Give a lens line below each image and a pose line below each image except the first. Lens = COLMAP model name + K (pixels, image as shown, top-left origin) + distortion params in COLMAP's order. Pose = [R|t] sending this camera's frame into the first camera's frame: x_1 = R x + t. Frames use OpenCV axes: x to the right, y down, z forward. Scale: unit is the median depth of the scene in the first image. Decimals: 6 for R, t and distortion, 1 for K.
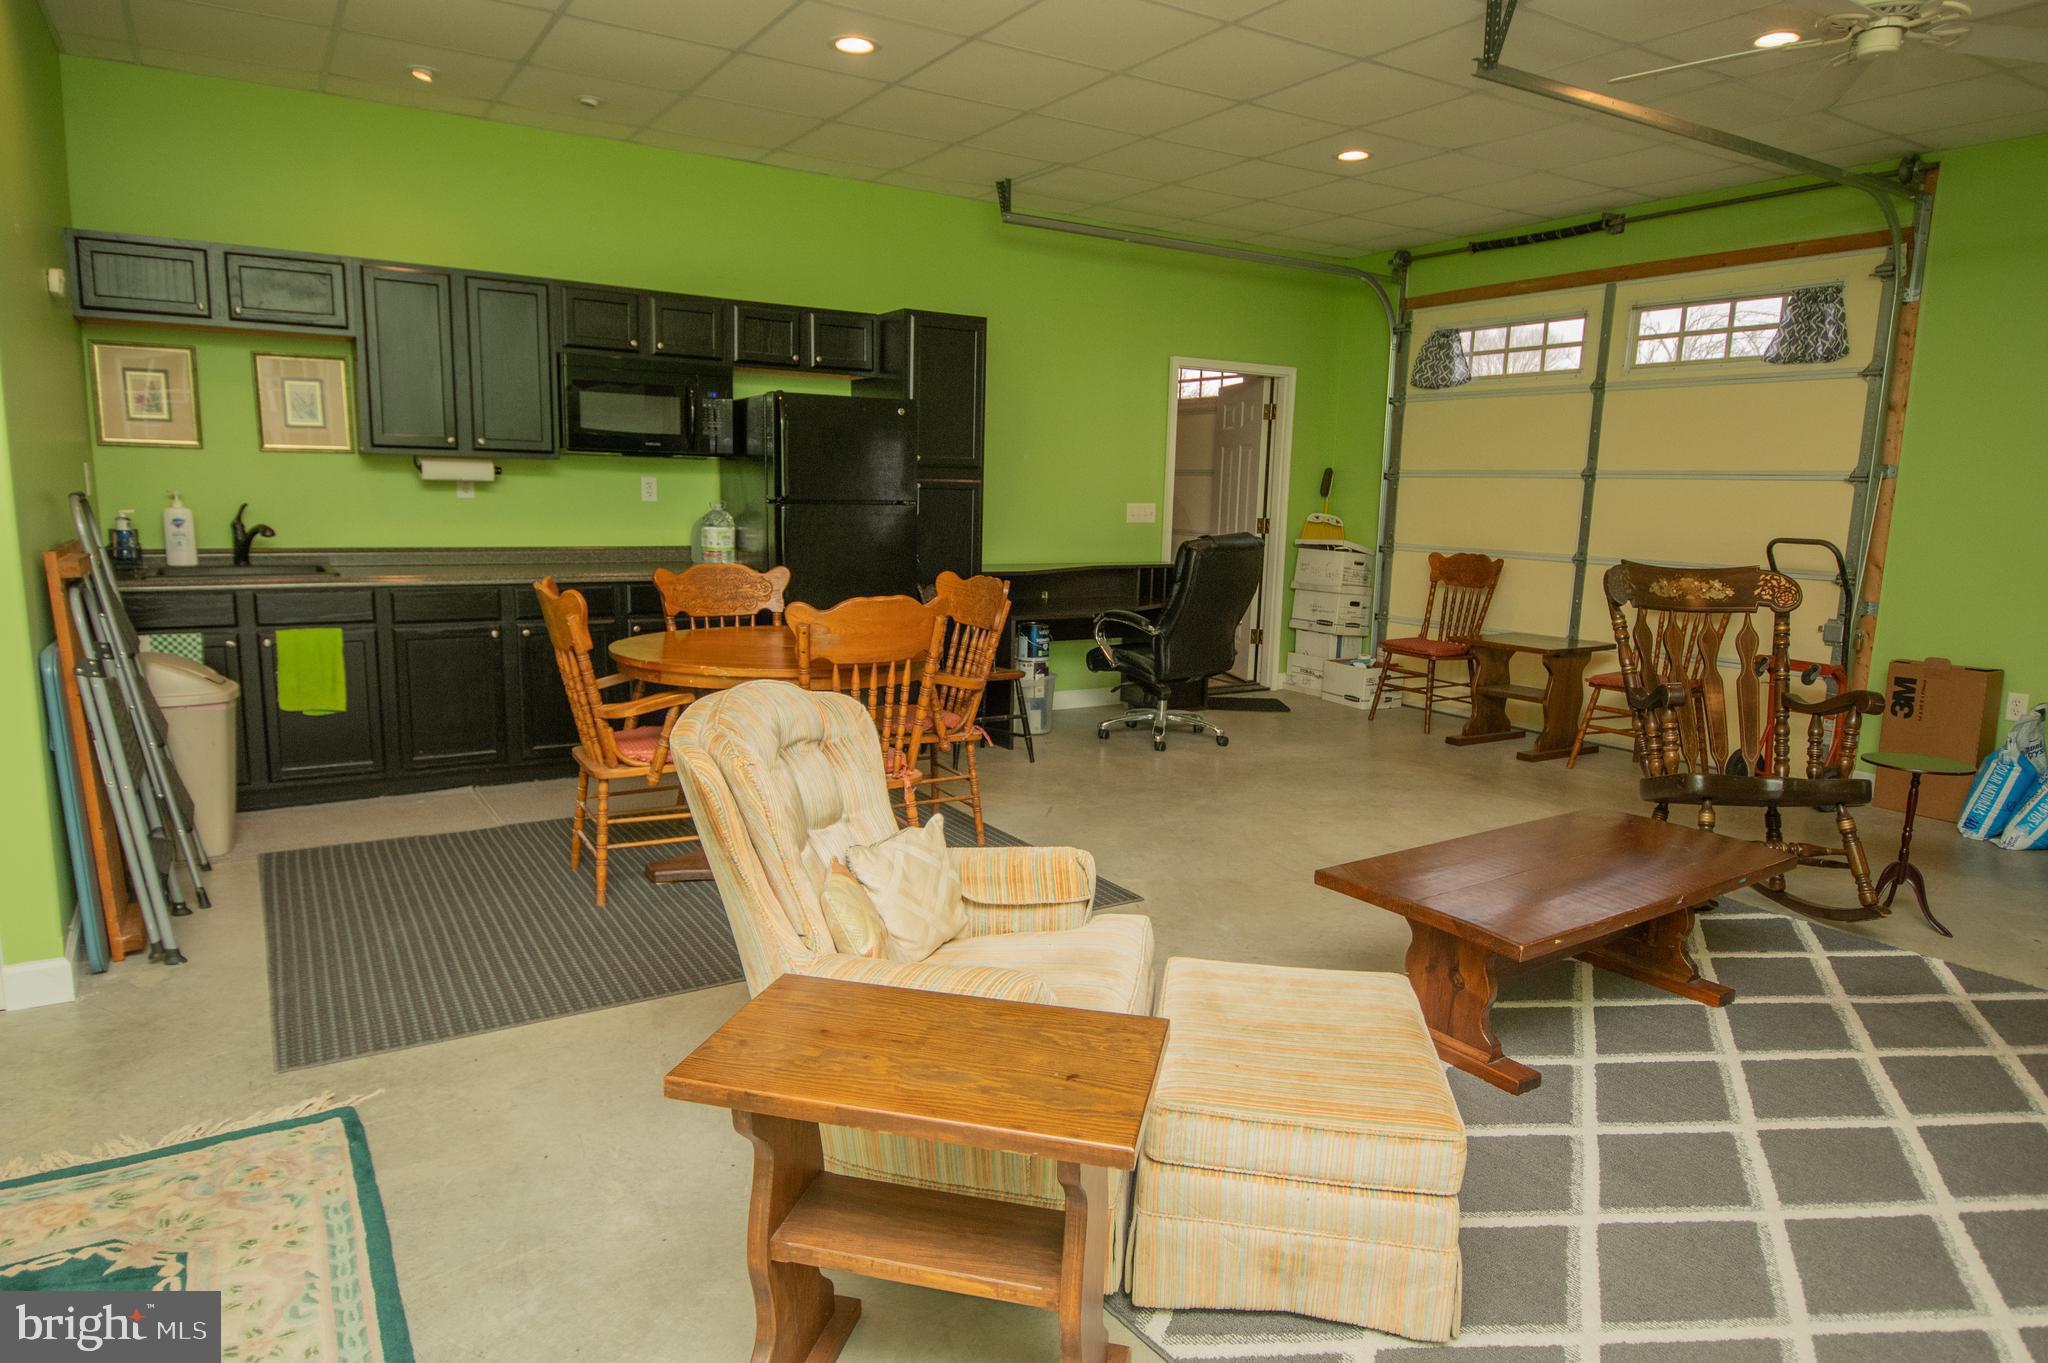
lens RADIAL K [[1241.0, 0, 1017.8], [0, 1241.0, 697.2], [0, 0, 1]] dist [0.015441, -0.008759]
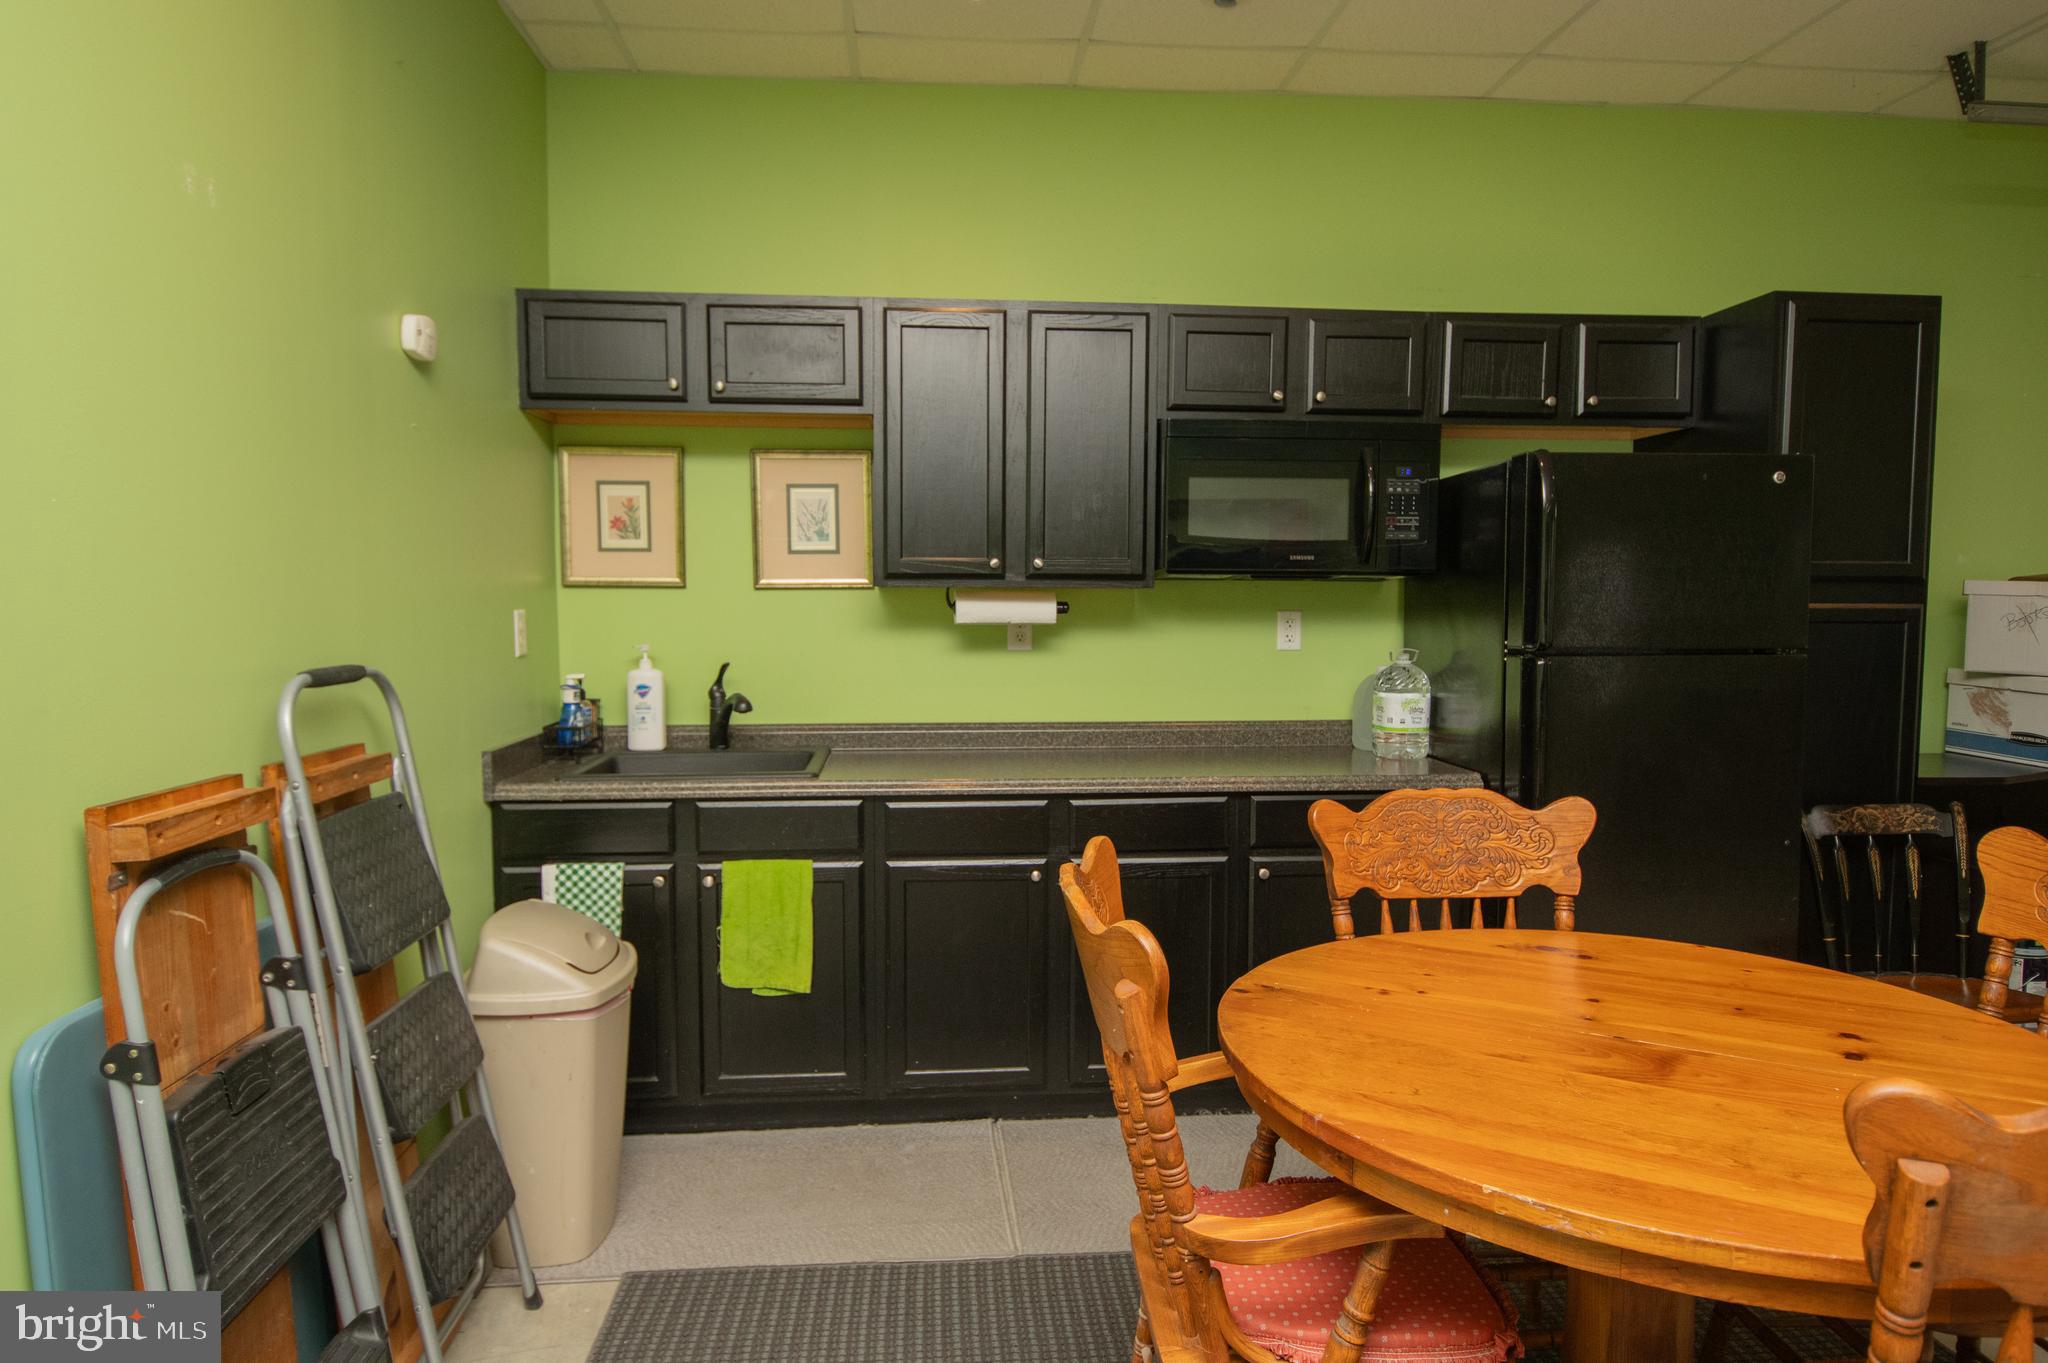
lens RADIAL K [[1241.0, 0, 1017.8], [0, 1241.0, 689.0], [0, 0, 1]] dist [0.015441, -0.008759]
pose [[0.888649, 0.010056, -0.458478, -0.151905], [-0.058314, 0.994122, -0.091223, -0.084883], [0.454866, 0.107800, 0.884011, 0.450735]]
